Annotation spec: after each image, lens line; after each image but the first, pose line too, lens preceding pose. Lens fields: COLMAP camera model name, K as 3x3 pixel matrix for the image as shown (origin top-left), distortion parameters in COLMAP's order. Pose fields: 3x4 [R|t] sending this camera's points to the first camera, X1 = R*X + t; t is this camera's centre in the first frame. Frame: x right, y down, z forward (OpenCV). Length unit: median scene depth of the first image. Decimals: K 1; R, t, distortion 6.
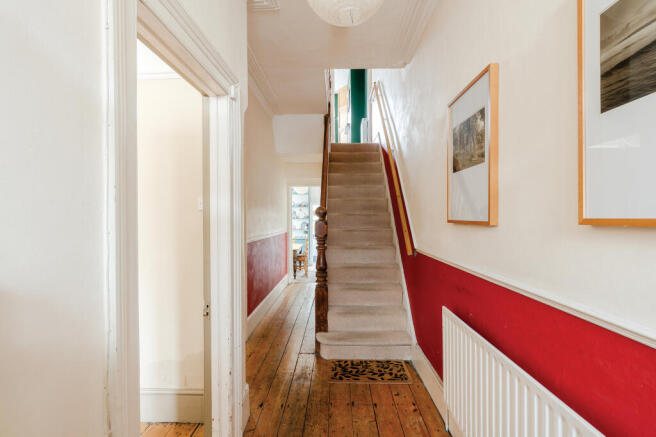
lens RADIAL K [[303.5, 0, 328.3], [0, 303.5, 219.1], [0, 0, 1]] dist [-0.003344, 0.002373]
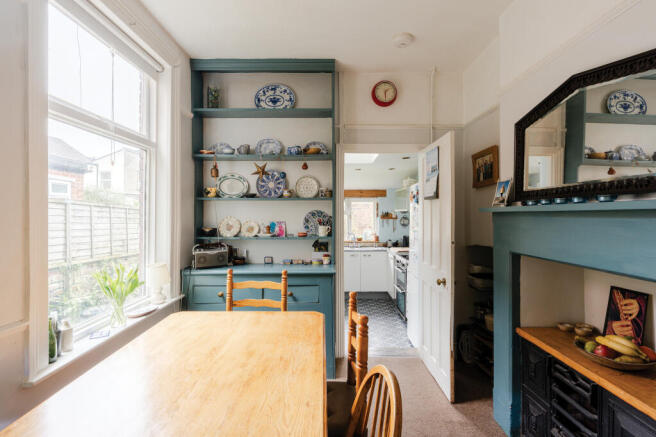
lens RADIAL K [[307.6, 0, 329.0], [0, 307.6, 219.9], [0, 0, 1]] dist [-0.001069, -0.000076]
pose [[0.999286, 0.008784, 0.036752, -0.078104], [-0.008859, 0.999959, 0.001888, 0.017353], [-0.036733, -0.002213, 0.999323, 0.705399]]
